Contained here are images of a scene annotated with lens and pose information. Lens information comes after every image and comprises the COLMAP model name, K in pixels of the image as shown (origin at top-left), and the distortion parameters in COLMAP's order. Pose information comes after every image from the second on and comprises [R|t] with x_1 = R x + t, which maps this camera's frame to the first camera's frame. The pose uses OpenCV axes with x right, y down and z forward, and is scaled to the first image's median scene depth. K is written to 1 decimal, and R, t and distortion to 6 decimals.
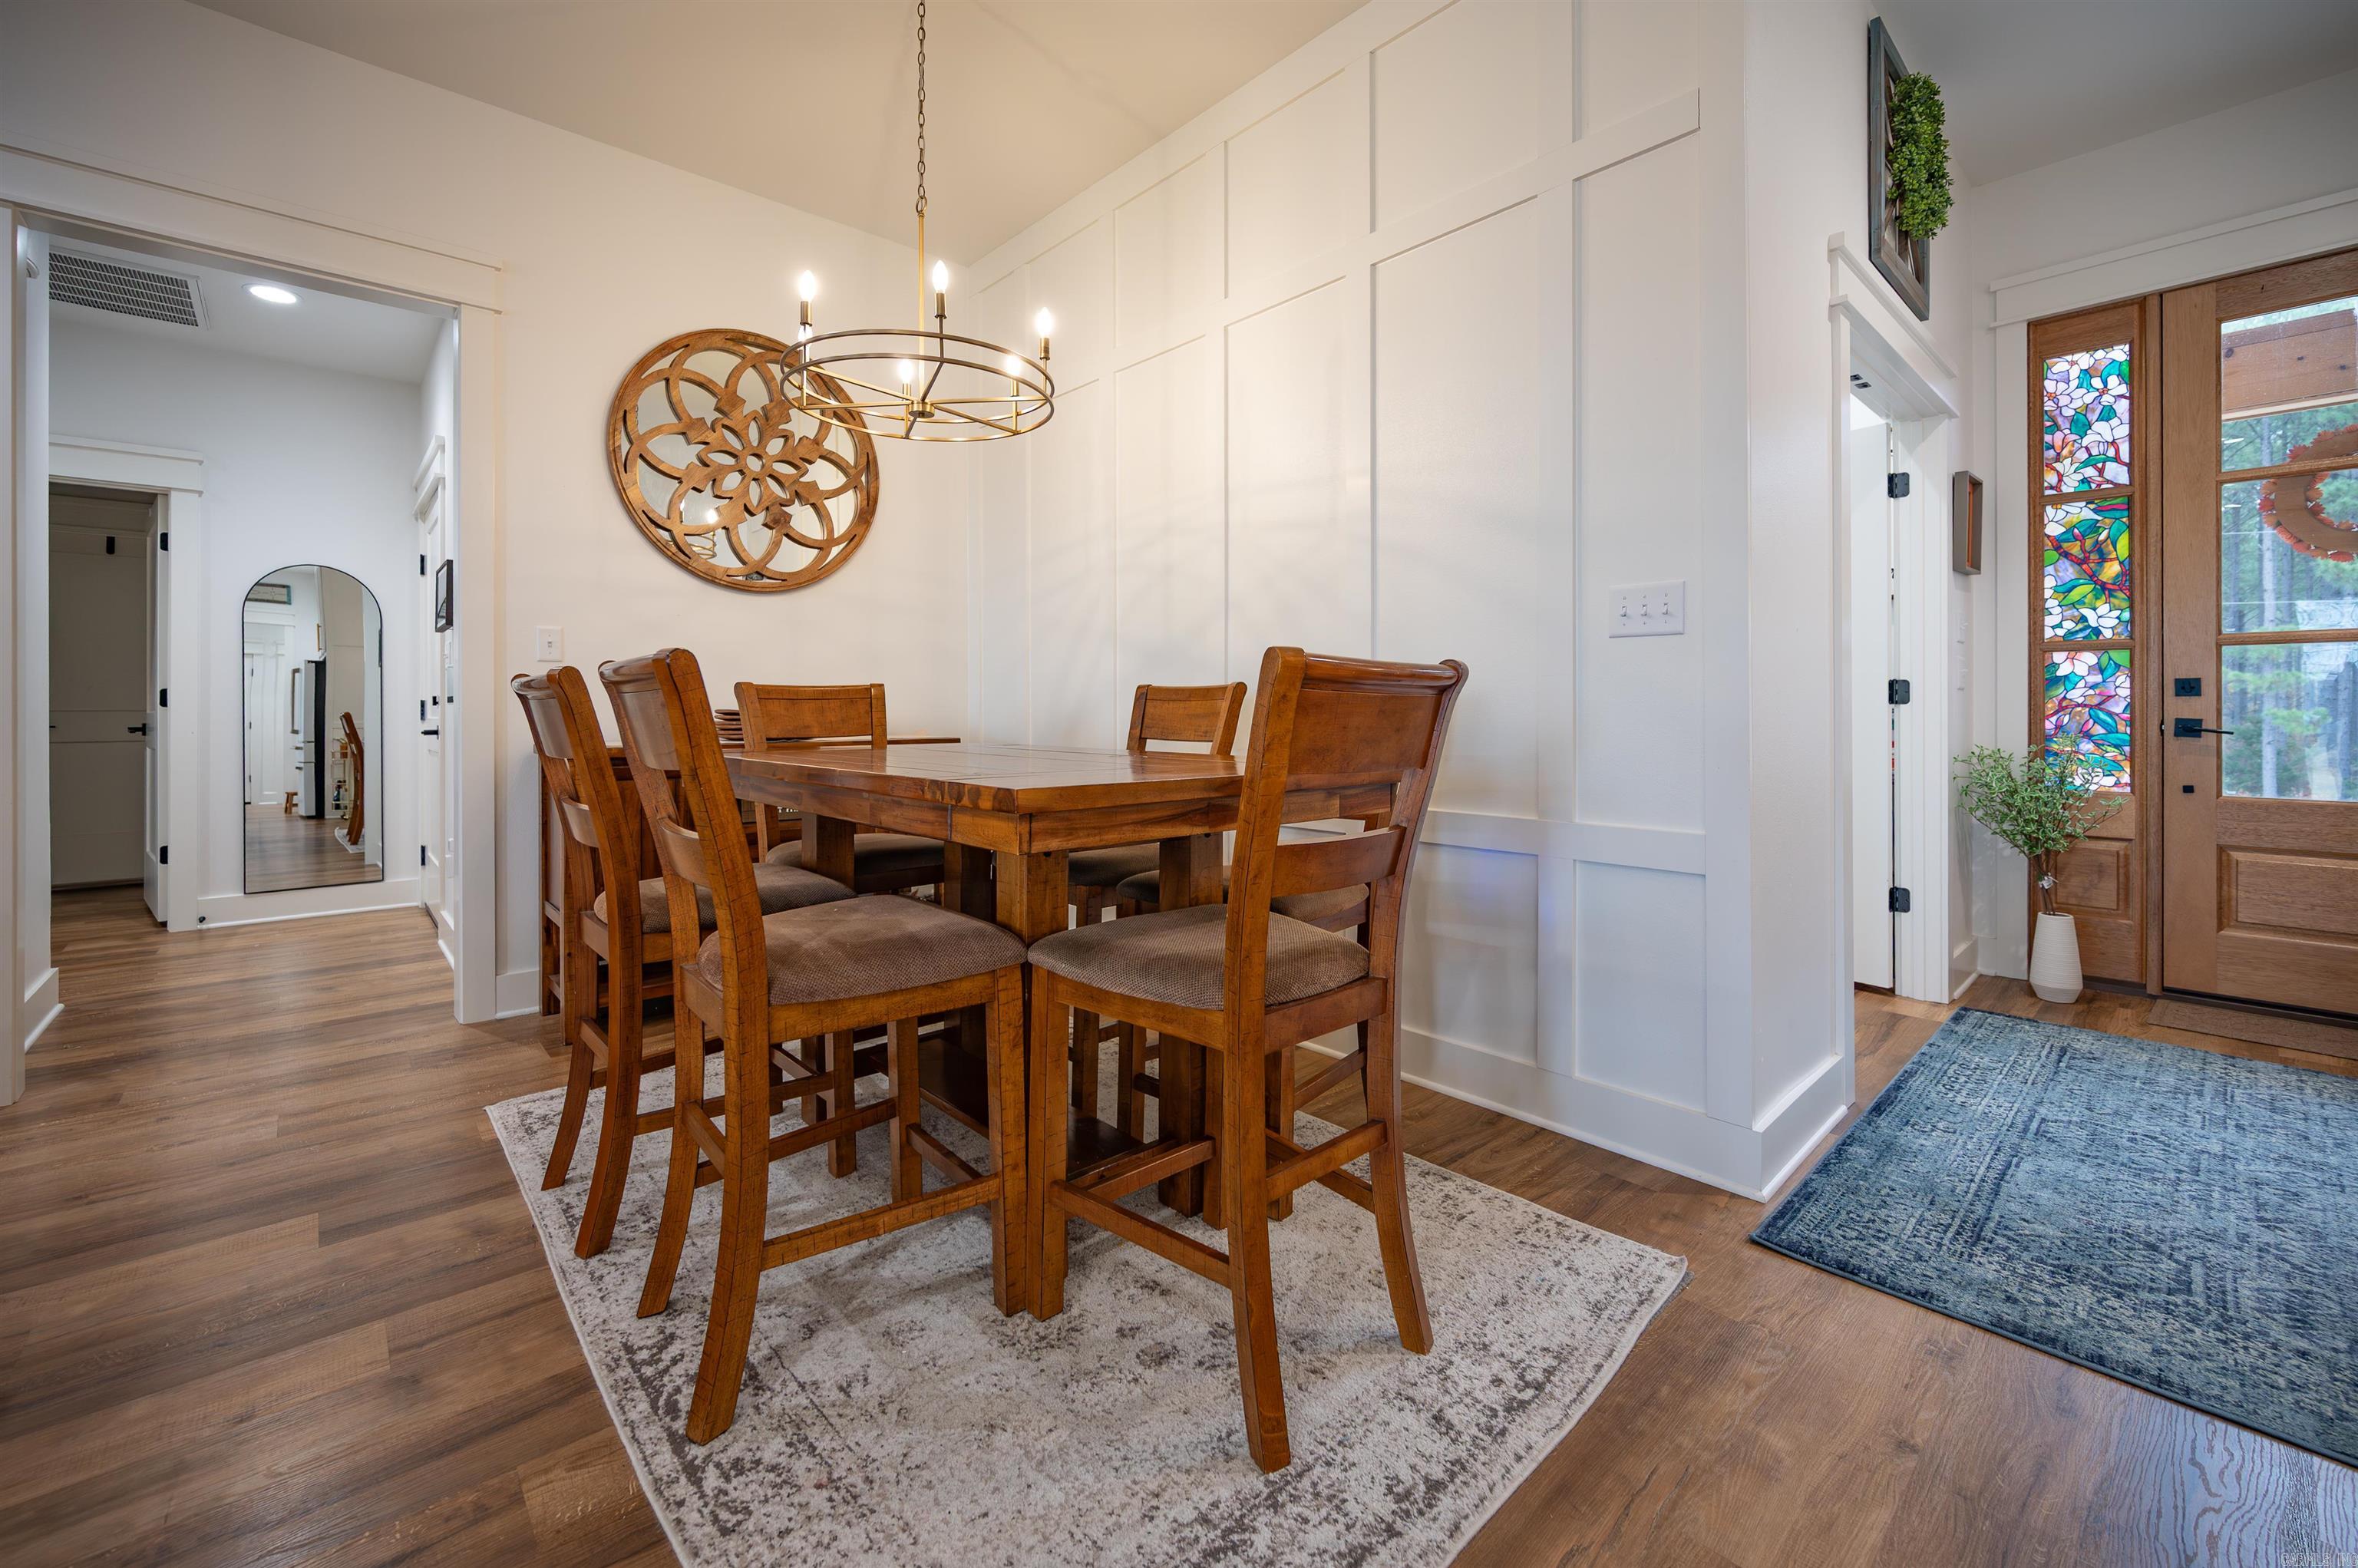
lens RADIAL K [[966.3, 0, 1174.9], [0, 966.3, 701.5], [0, 0, 1]] dist [-0.001732, 0.000736]
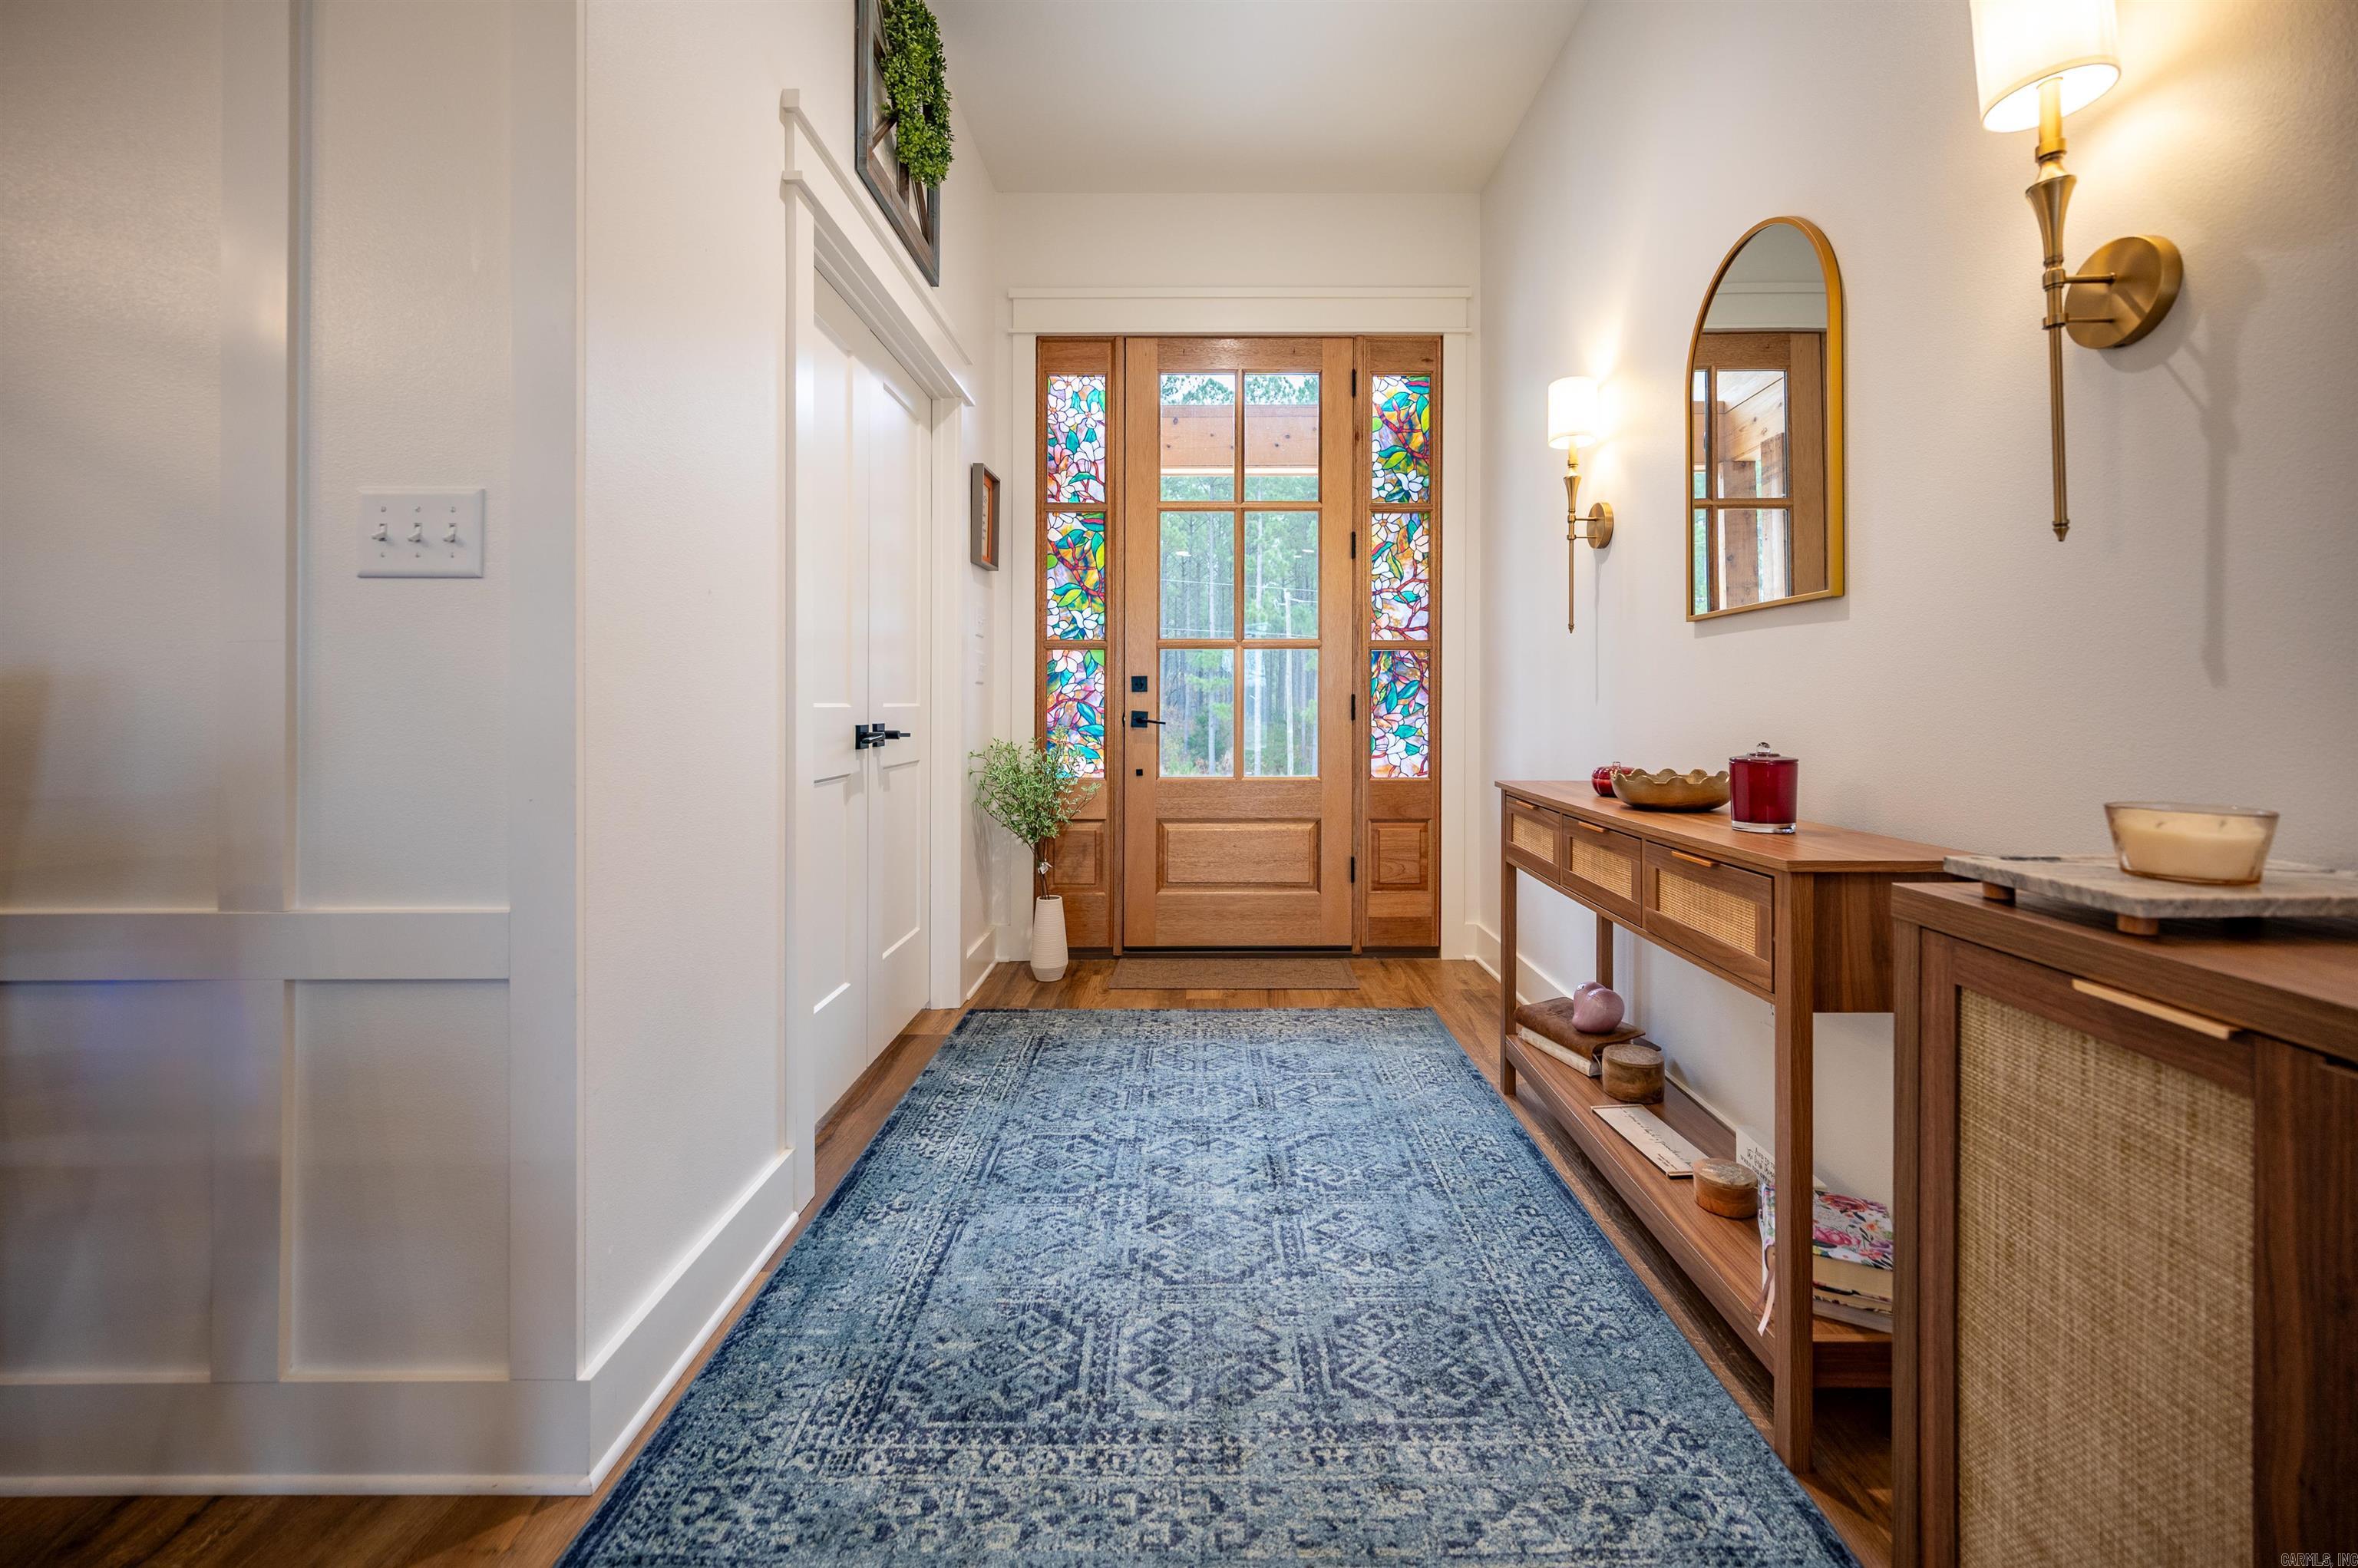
lens RADIAL K [[1000.7, 0, 1199.5], [0, 1000.7, 692.1], [0, 0, 1]] dist [-0.000402, -0.000289]
pose [[0.669128, 0.007033, 0.743114, 0.201963], [-0.005105, 0.999975, -0.004867, 0.000301], [-0.743129, -0.000537, 0.669147, 0.142005]]
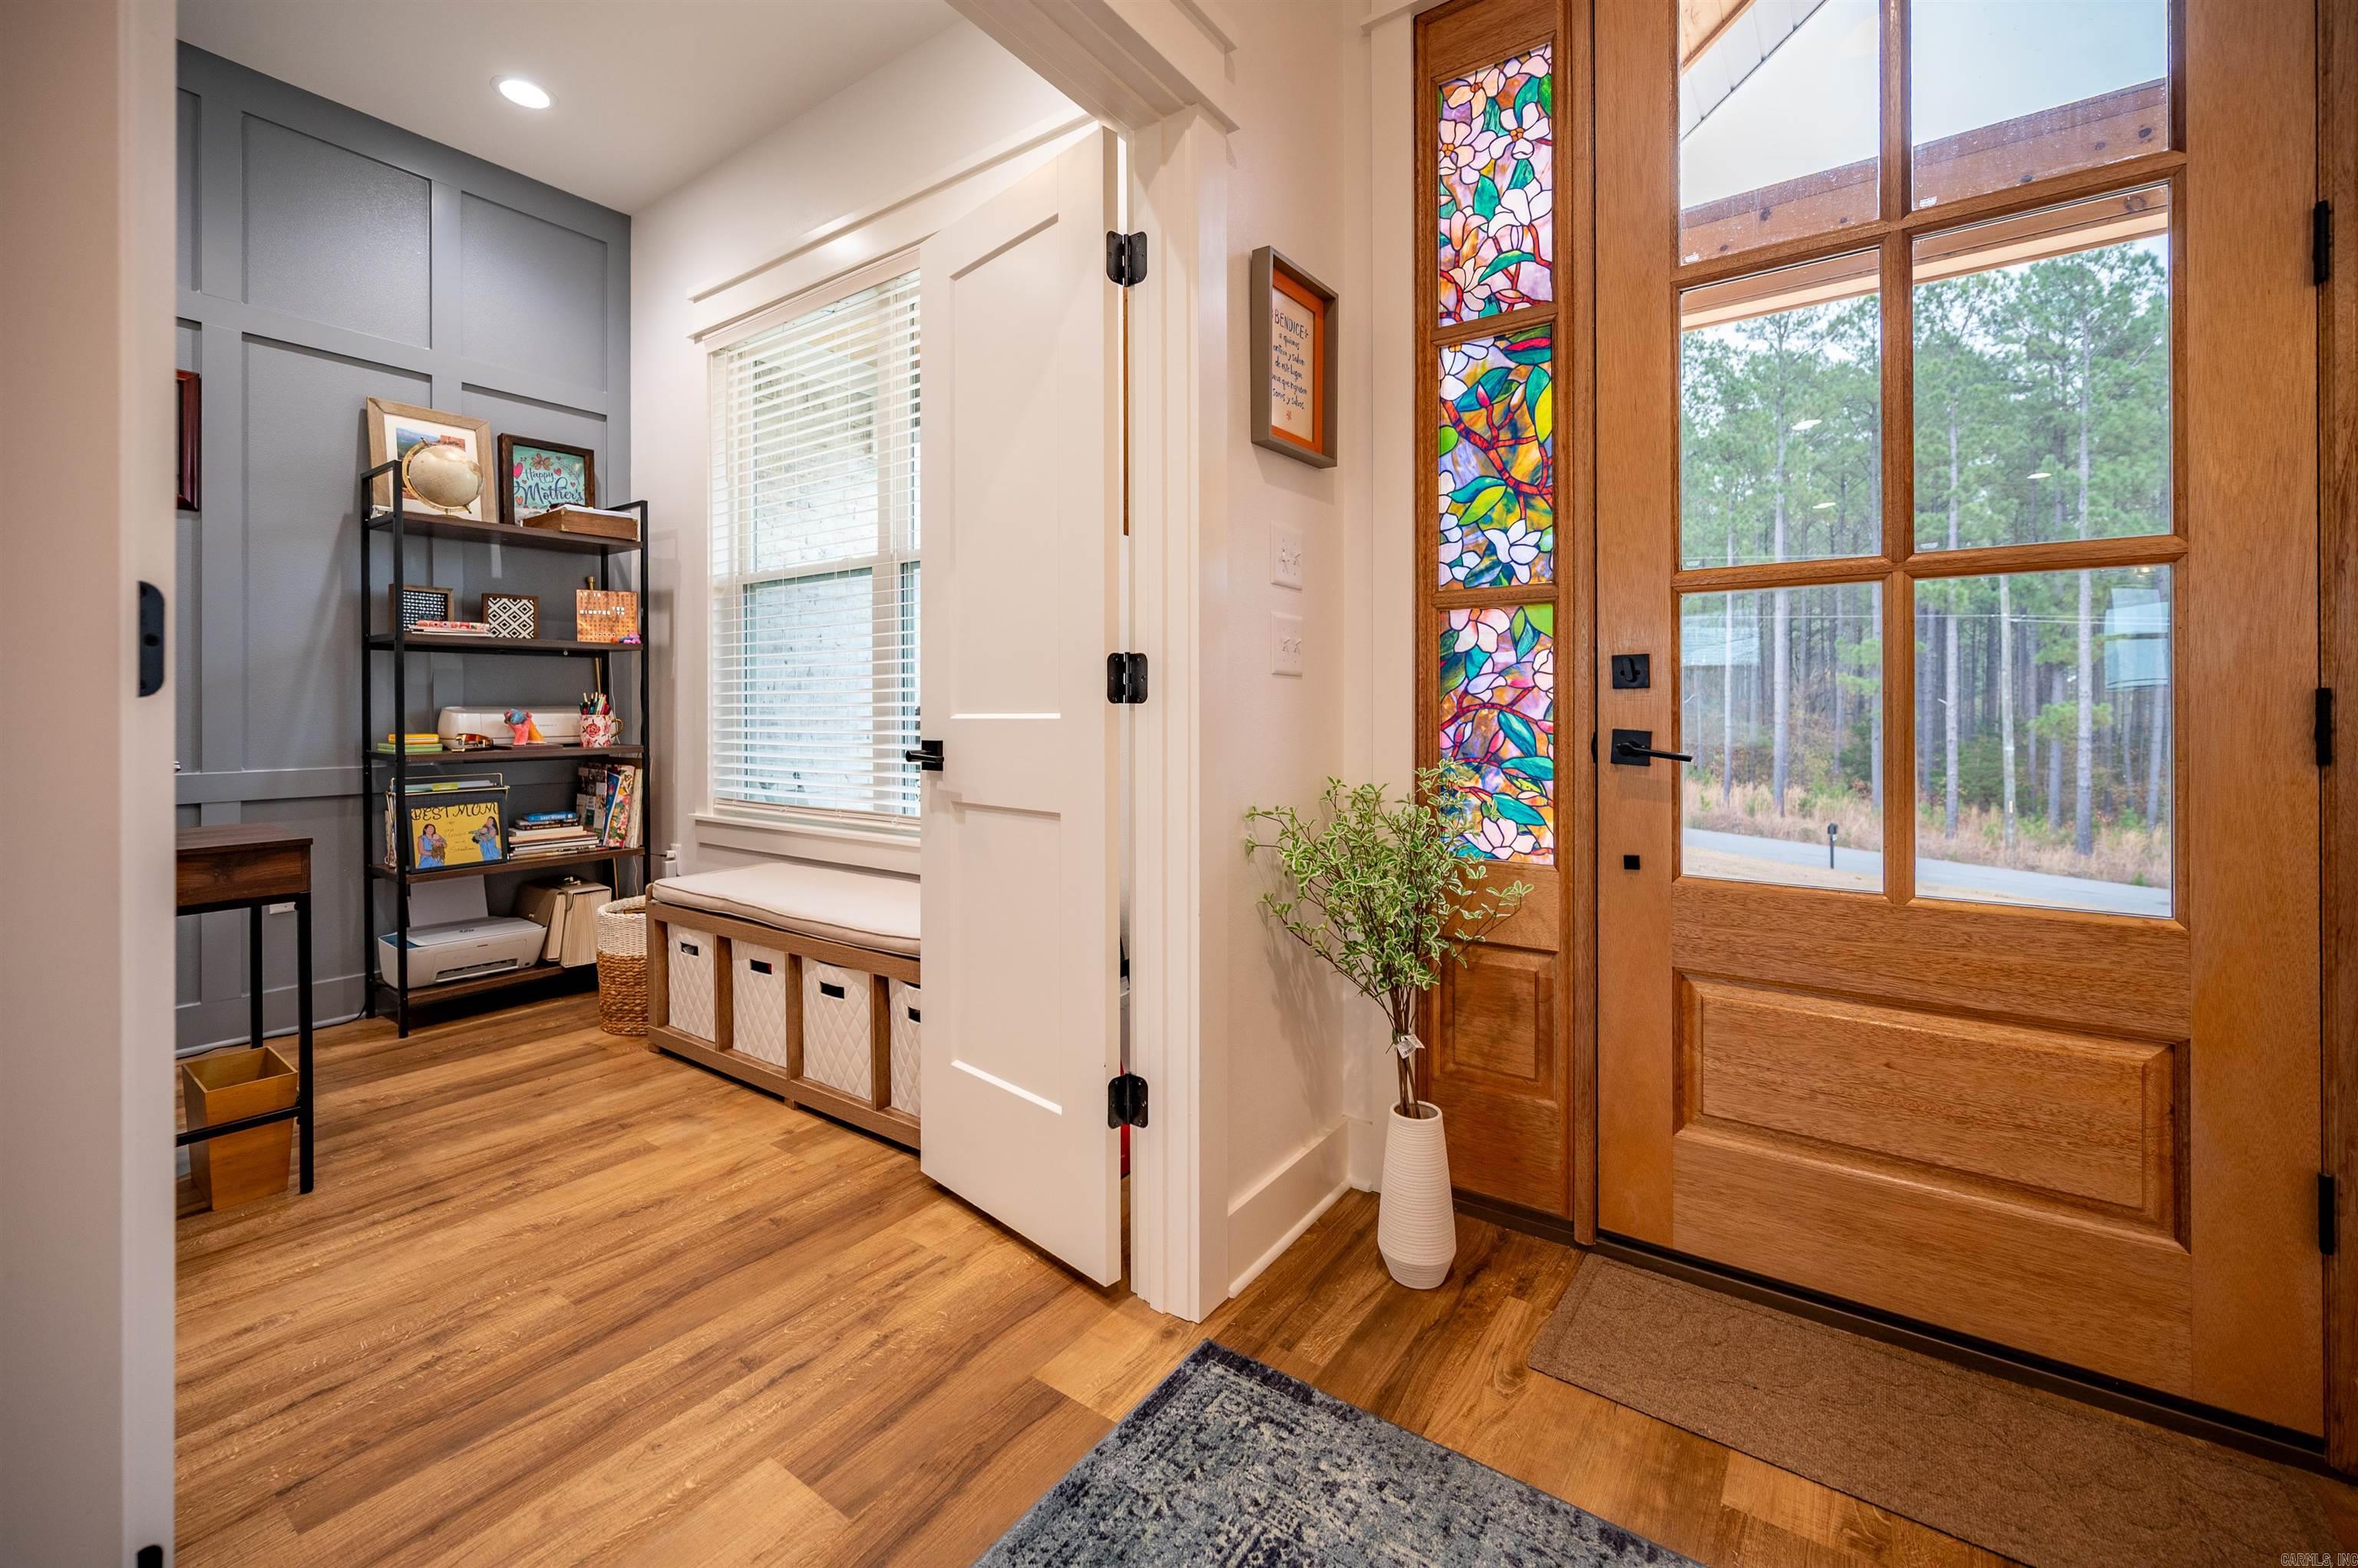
lens RADIAL K [[966.3, 0, 1174.9], [0, 966.3, 701.5], [0, 0, 1]] dist [-0.001732, 0.000736]
pose [[0.976164, 0.000055, 0.217035, 0.660904], [0.000221, 0.999999, -0.001248, 0.002332], [-0.217035, 0.001266, 0.976163, 0.512825]]
